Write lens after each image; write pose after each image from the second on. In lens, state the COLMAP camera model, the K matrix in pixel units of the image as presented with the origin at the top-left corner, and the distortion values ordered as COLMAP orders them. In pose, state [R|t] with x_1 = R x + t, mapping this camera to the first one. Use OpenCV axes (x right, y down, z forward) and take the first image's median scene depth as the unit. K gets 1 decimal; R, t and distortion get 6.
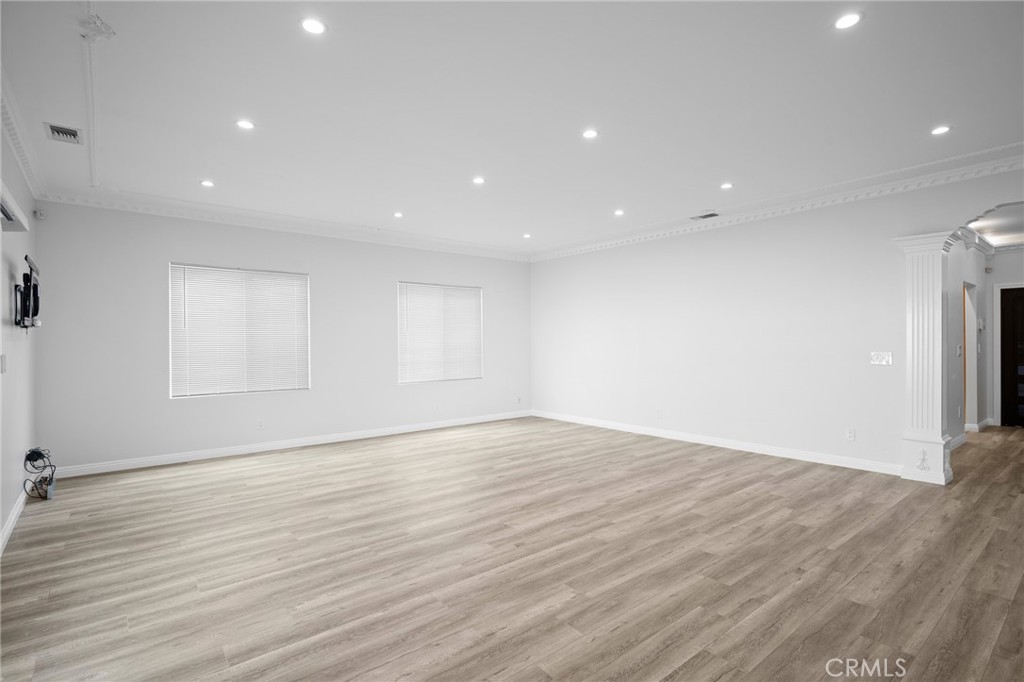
lens RADIAL K [[501.6, 0, 513.0], [0, 501.6, 342.3], [0, 0, 1]] dist [0.001388, 0.001167]
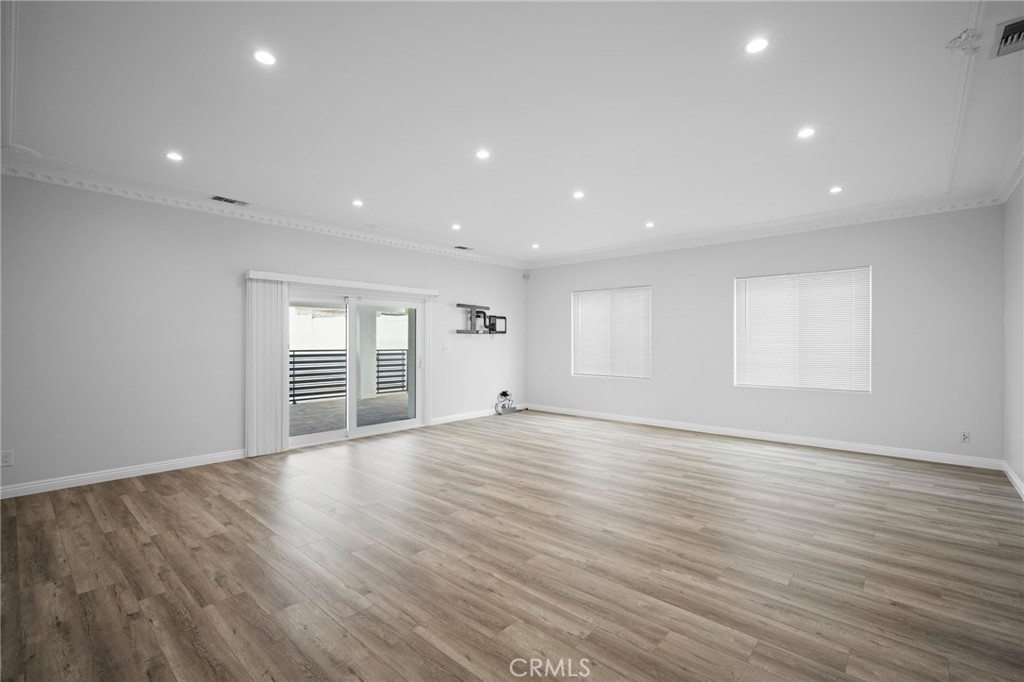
lens RADIAL K [[455.4, 0, 513.0], [0, 455.4, 340.5], [0, 0, 1]] dist [-0.002148, -0.000280]
pose [[0.143711, 0.002787, -0.989616, 1.123797], [-0.002233, 0.999994, 0.002492, -0.005368], [0.989617, 0.001851, 0.143717, 0.899849]]
